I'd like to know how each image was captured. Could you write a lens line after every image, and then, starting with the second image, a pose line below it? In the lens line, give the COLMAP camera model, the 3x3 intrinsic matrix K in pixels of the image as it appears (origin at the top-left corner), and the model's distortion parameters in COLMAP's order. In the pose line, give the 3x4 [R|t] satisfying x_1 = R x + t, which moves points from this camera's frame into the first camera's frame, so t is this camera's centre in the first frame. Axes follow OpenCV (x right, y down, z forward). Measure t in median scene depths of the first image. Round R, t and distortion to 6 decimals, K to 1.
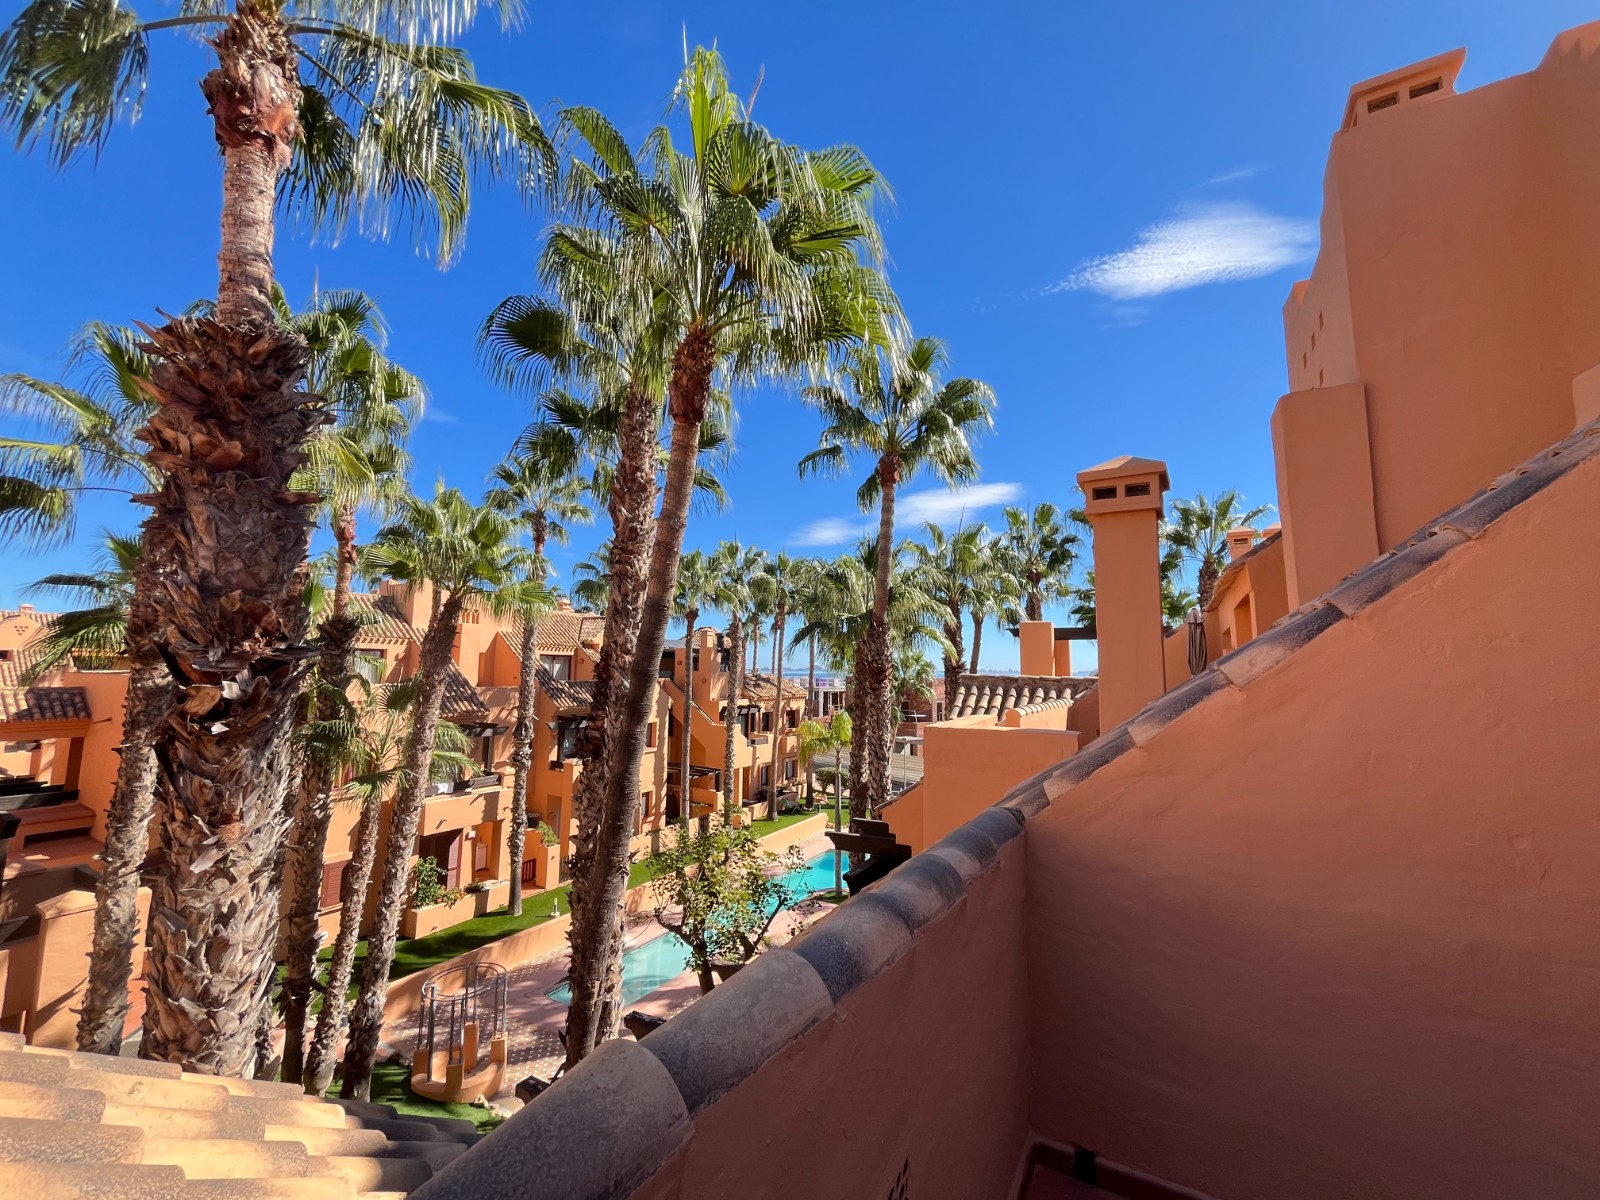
lens RADIAL K [[652.4, 0, 804.5], [0, 652.4, 594.5], [0, 0, 1]] dist [-0.003549, 0.000350]
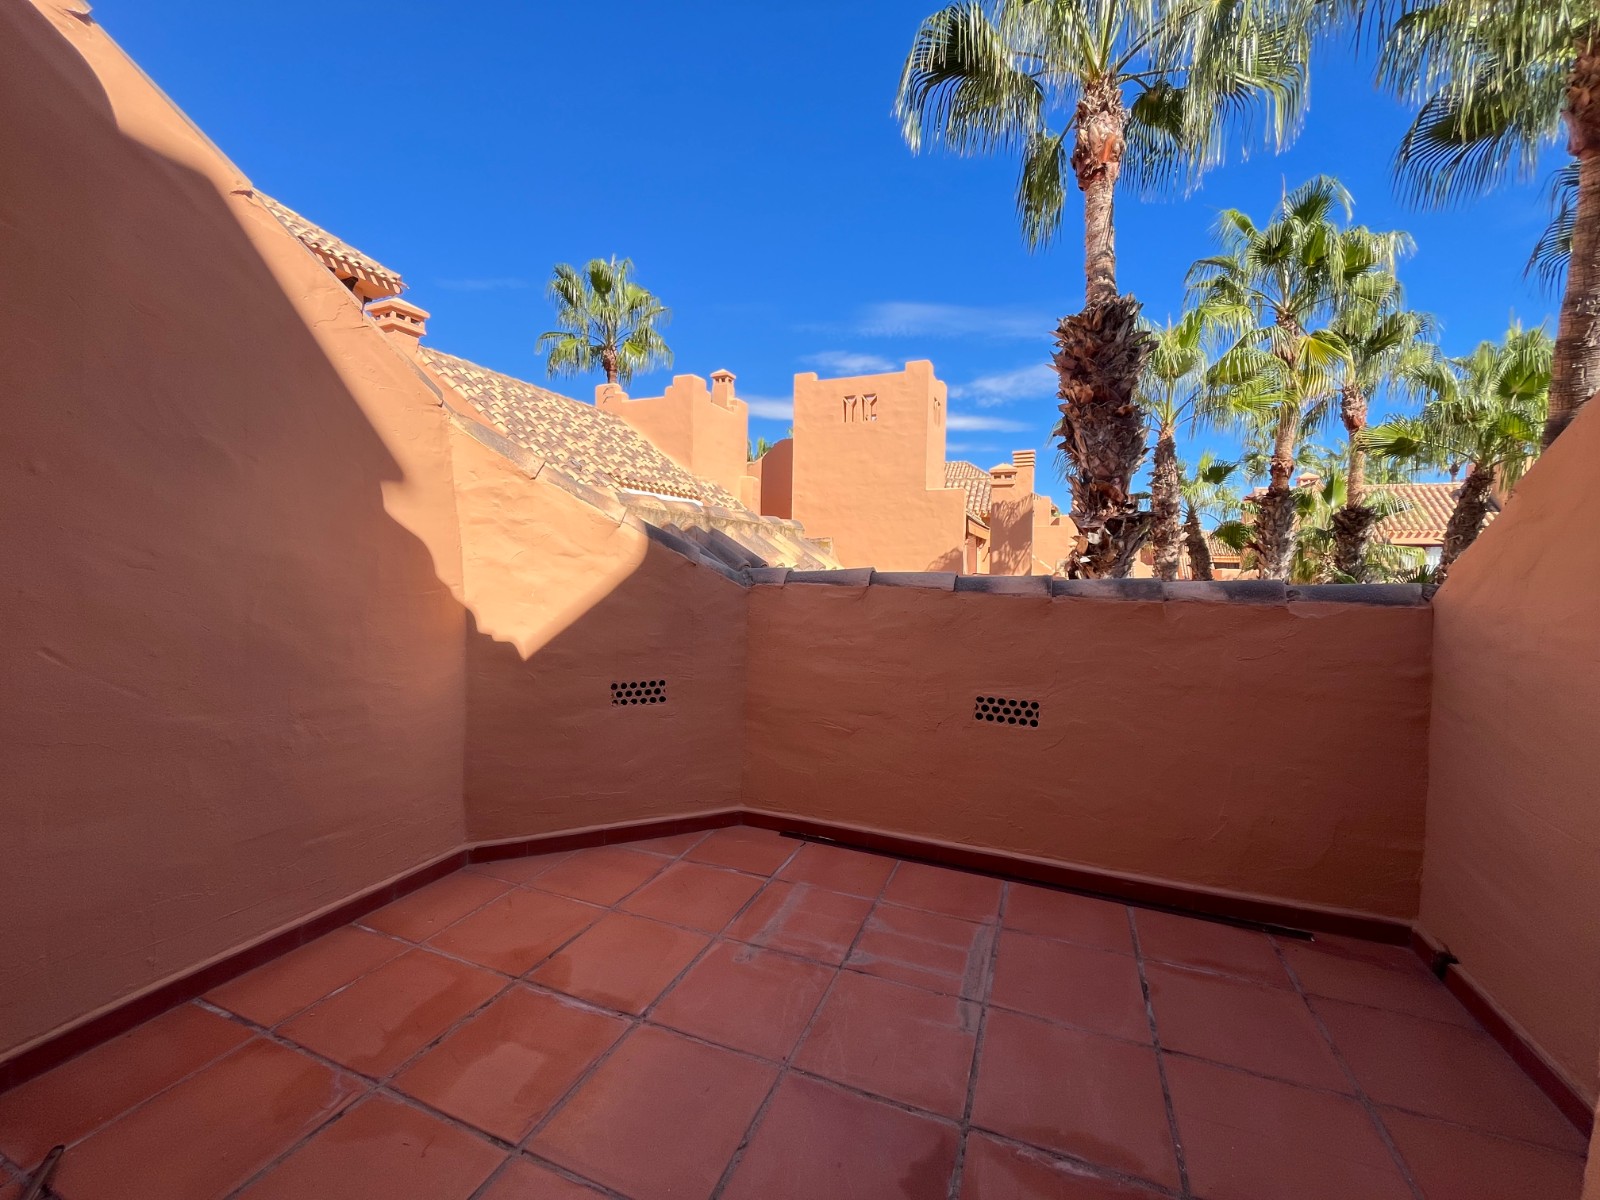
lens RADIAL K [[652.4, 0, 796.0], [0, 652.4, 601.1], [0, 0, 1]] dist [-0.003549, 0.000350]
pose [[0.122695, 0.041058, -0.991595, 0.636040], [0.101526, 0.993383, 0.053695, 0.131540], [0.987238, -0.107260, 0.117715, 0.039290]]
